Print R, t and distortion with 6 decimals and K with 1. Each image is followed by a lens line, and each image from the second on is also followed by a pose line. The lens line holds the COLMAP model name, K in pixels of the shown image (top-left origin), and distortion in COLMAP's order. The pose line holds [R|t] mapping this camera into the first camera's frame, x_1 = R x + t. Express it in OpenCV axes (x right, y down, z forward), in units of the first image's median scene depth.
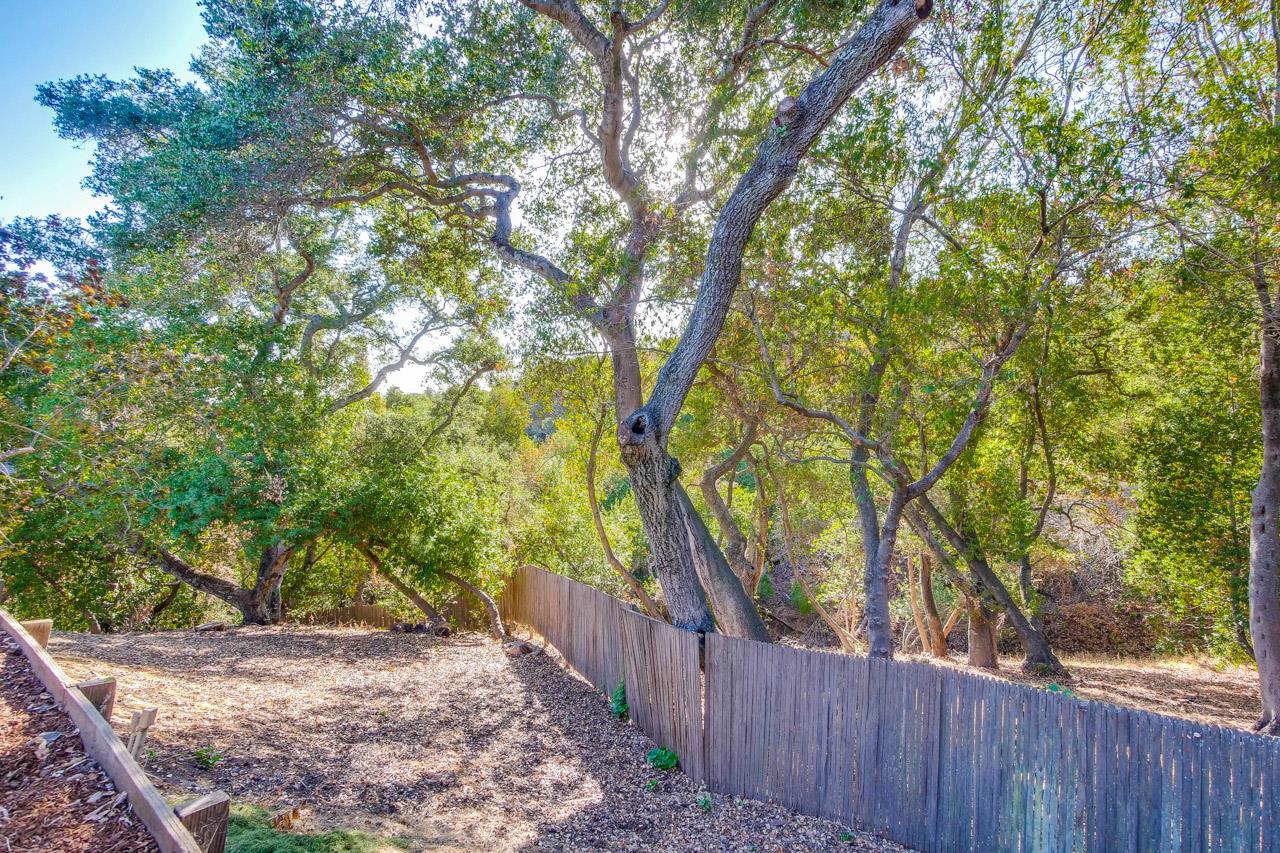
lens RADIAL K [[557.8, 0, 643.1], [0, 557.8, 417.7], [0, 0, 1]] dist [-0.000576, 0.000176]
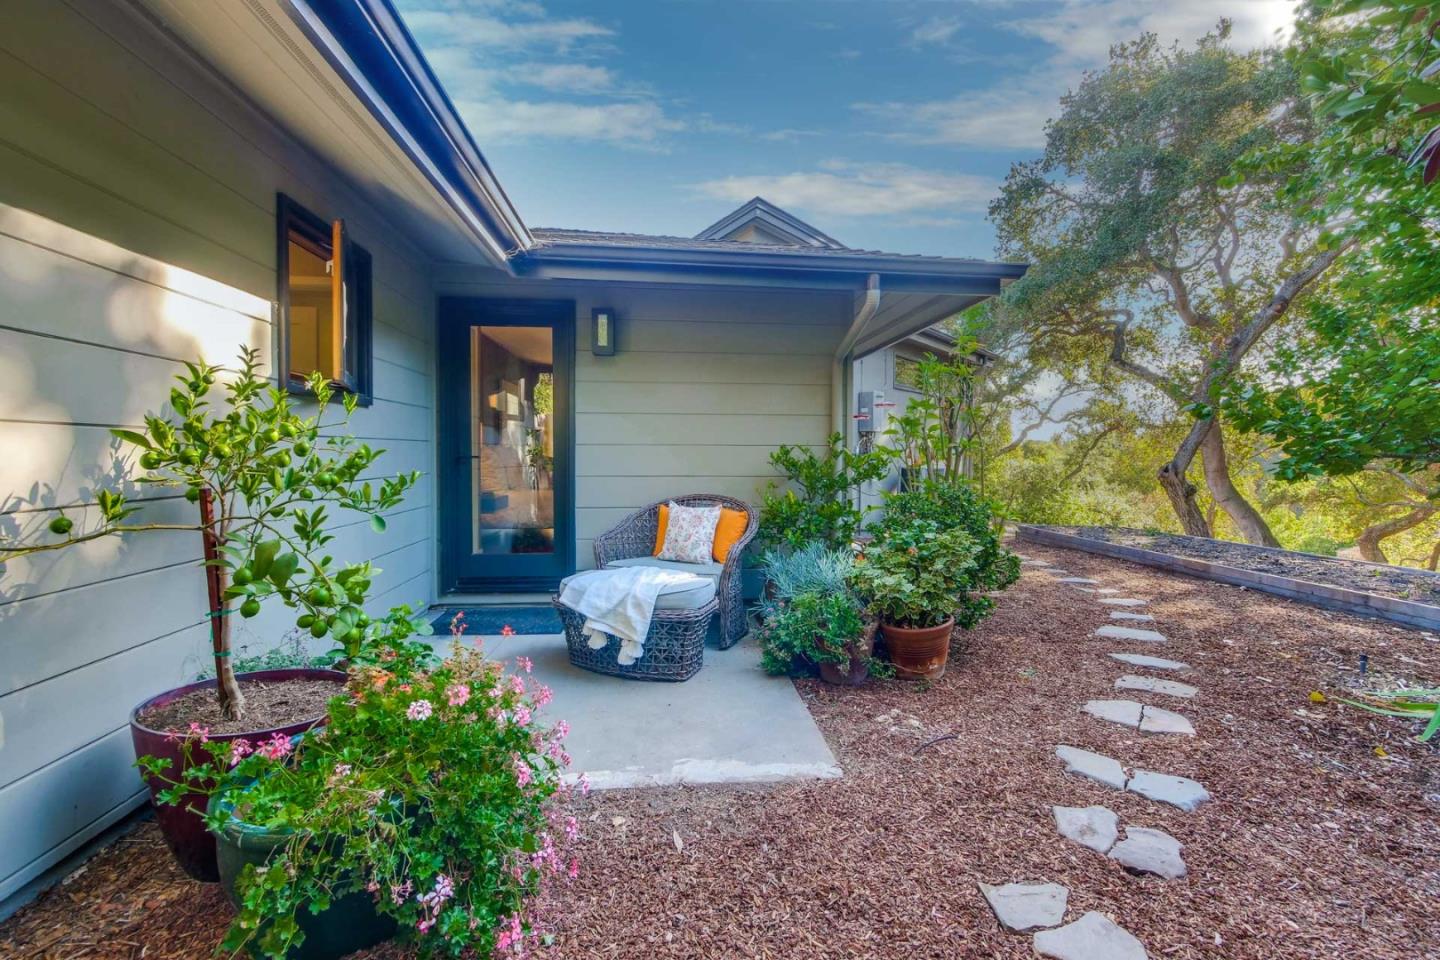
lens RADIAL K [[627.5, 0, 723.5], [0, 627.5, 470.1], [0, 0, 1]] dist [-0.000576, 0.000176]
pose [[0.658952, 0.027553, -0.751680, 0.168117], [-0.024758, 0.999582, 0.014936, 0.005680], [0.751777, 0.008768, 0.659359, -0.483986]]
